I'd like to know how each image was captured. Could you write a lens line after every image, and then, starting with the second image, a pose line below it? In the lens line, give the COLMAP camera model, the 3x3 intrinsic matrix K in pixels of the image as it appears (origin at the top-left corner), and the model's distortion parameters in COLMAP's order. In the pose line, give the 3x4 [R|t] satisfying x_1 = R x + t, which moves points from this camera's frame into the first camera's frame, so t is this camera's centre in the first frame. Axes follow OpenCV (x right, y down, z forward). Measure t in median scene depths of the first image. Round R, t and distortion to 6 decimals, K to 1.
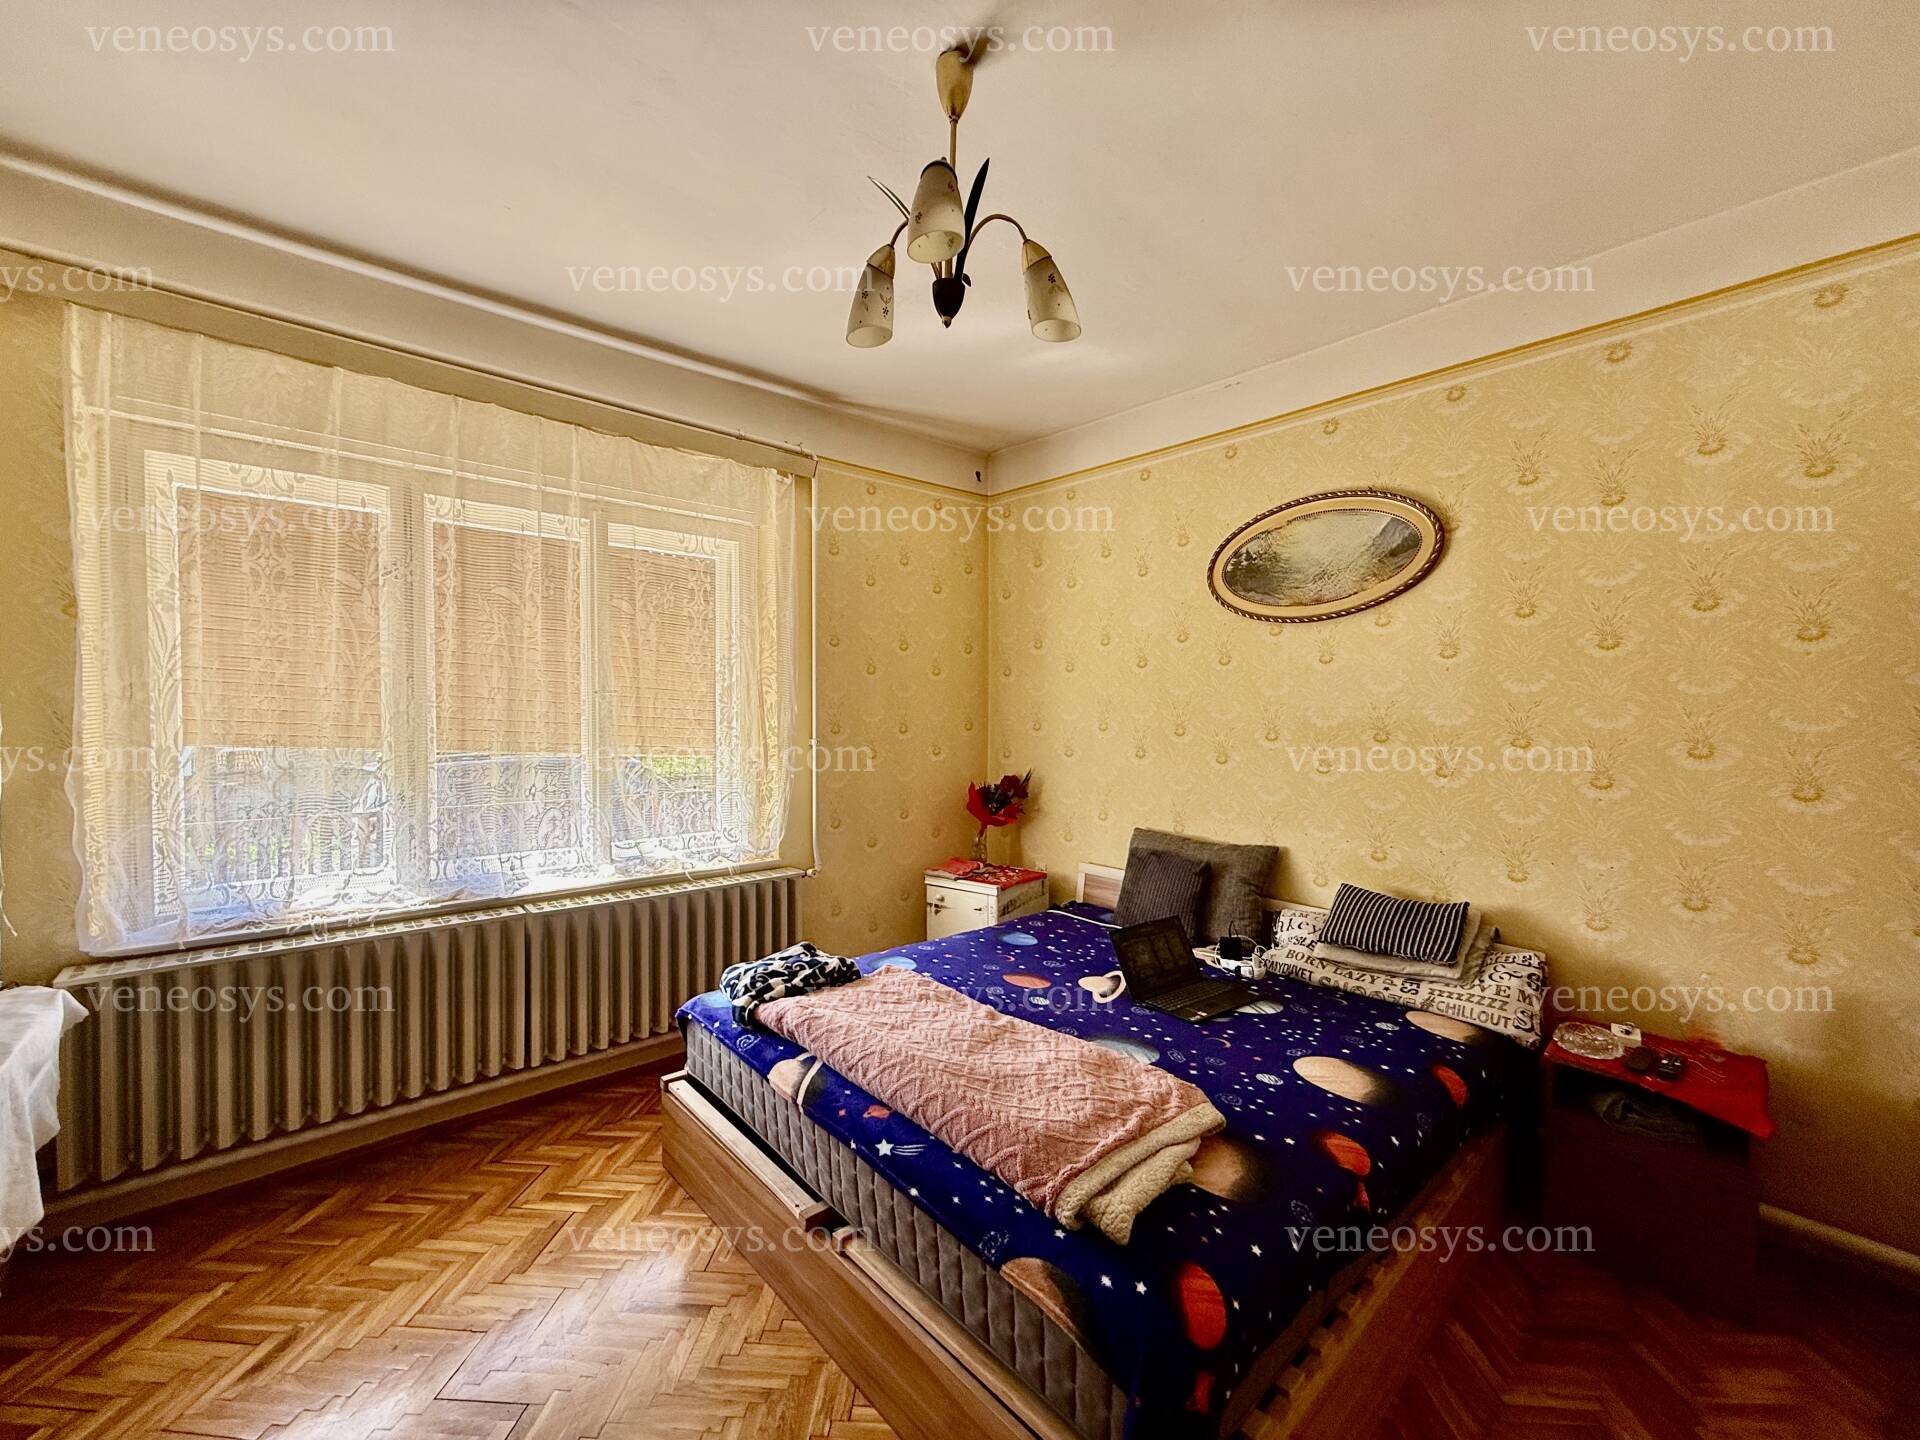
lens RADIAL K [[770.4, 0, 954.6], [0, 770.4, 719.5], [0, 0, 1]] dist [0.002312, 0.000781]
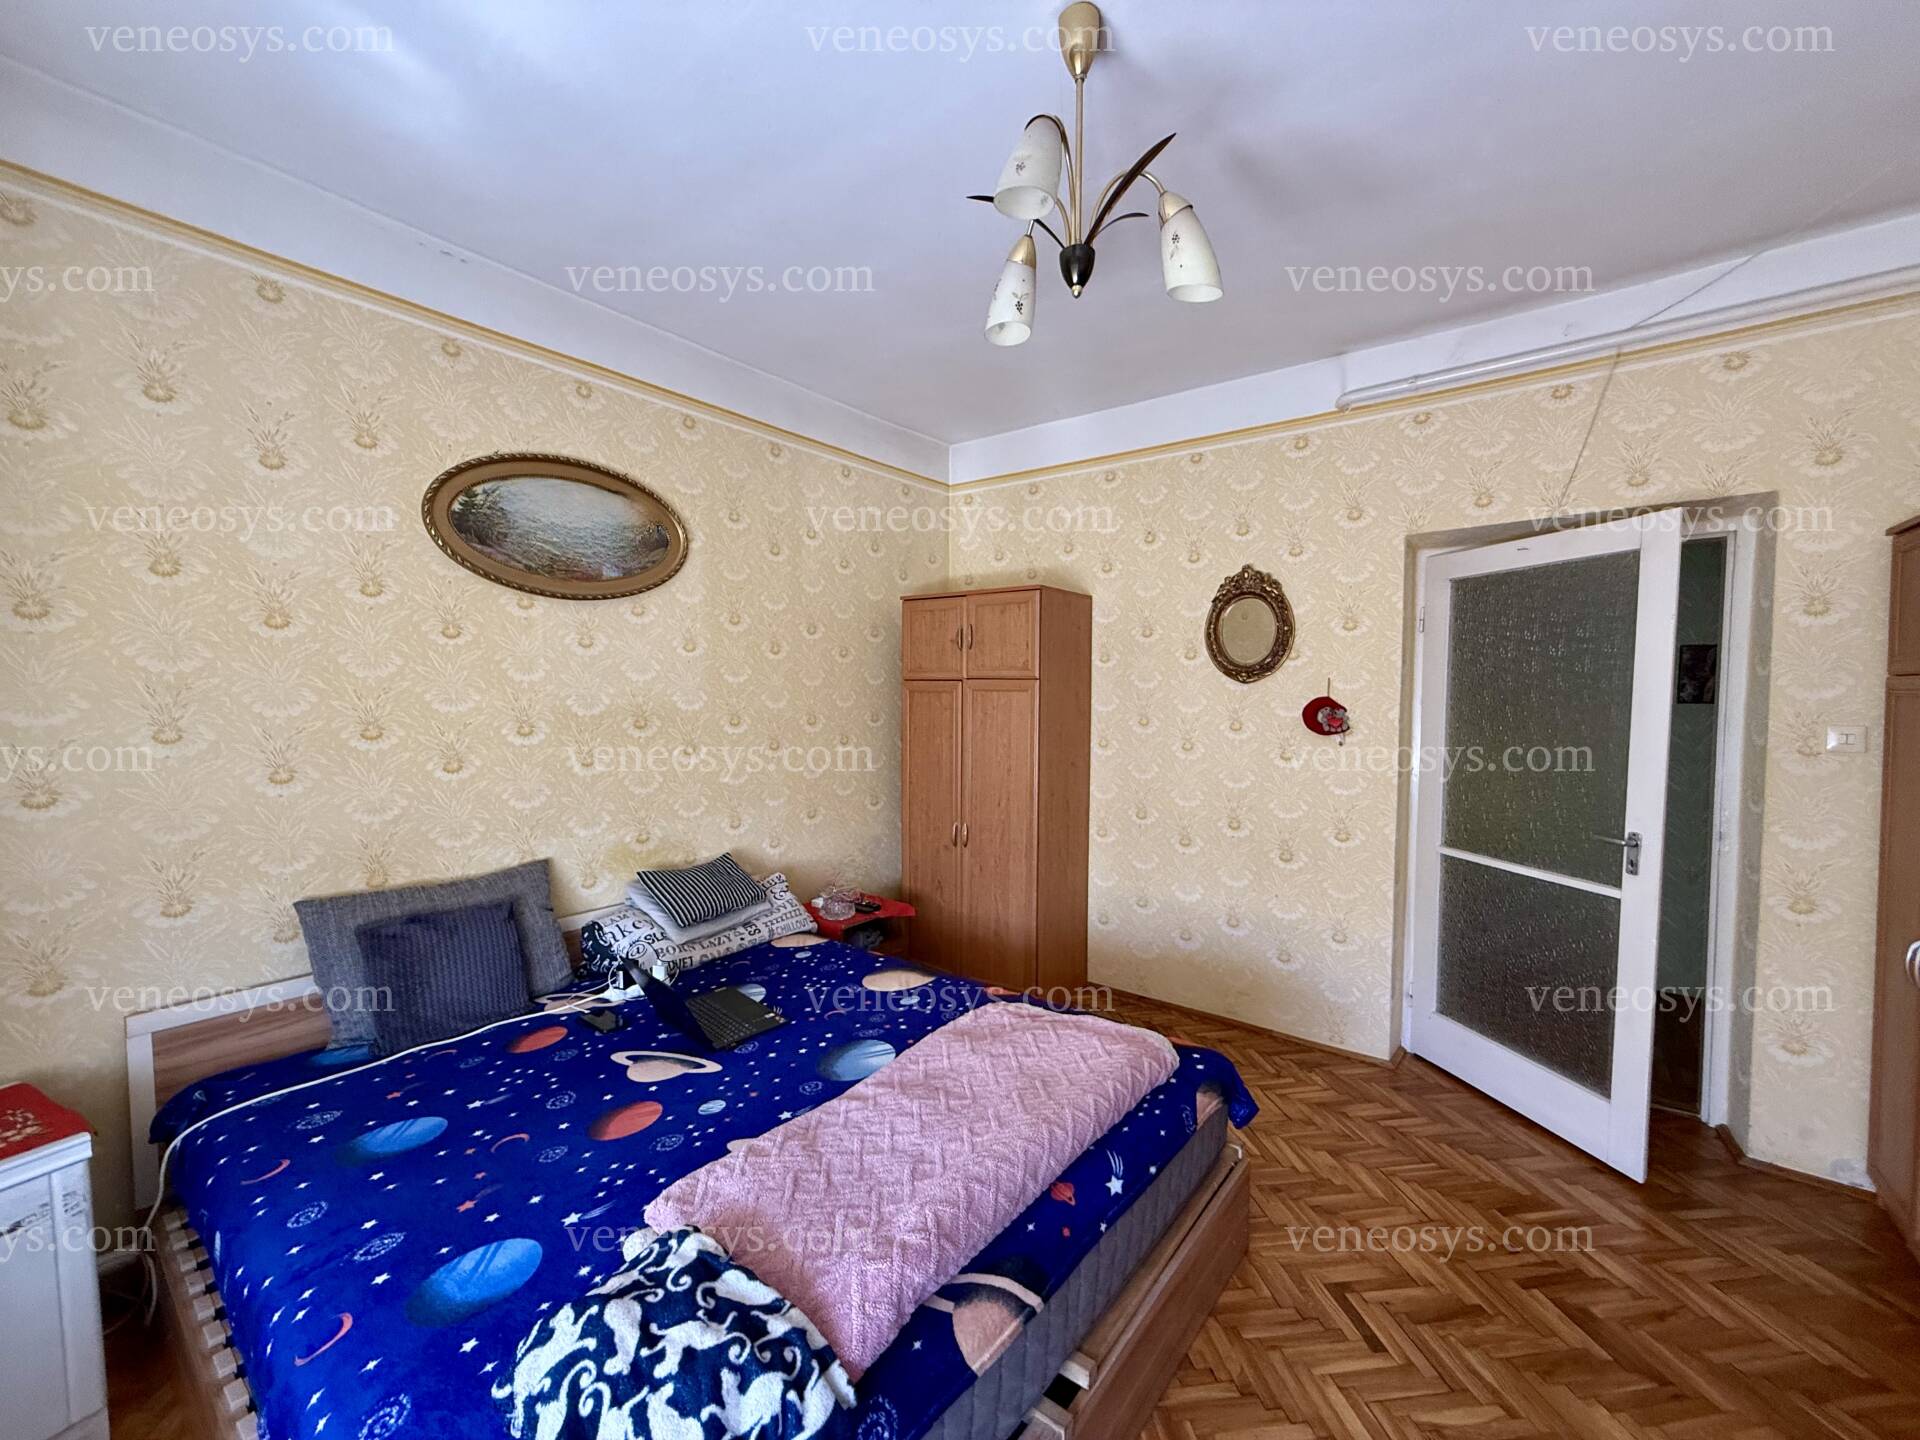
lens RADIAL K [[770.4, 0, 954.0], [0, 770.4, 720.9], [0, 0, 1]] dist [0.002312, 0.000781]
pose [[-0.175141, -0.044296, 0.983546, -0.537058], [0.010487, 0.998847, 0.046852, -0.024670], [-0.984487, 0.018521, -0.174475, 0.768044]]
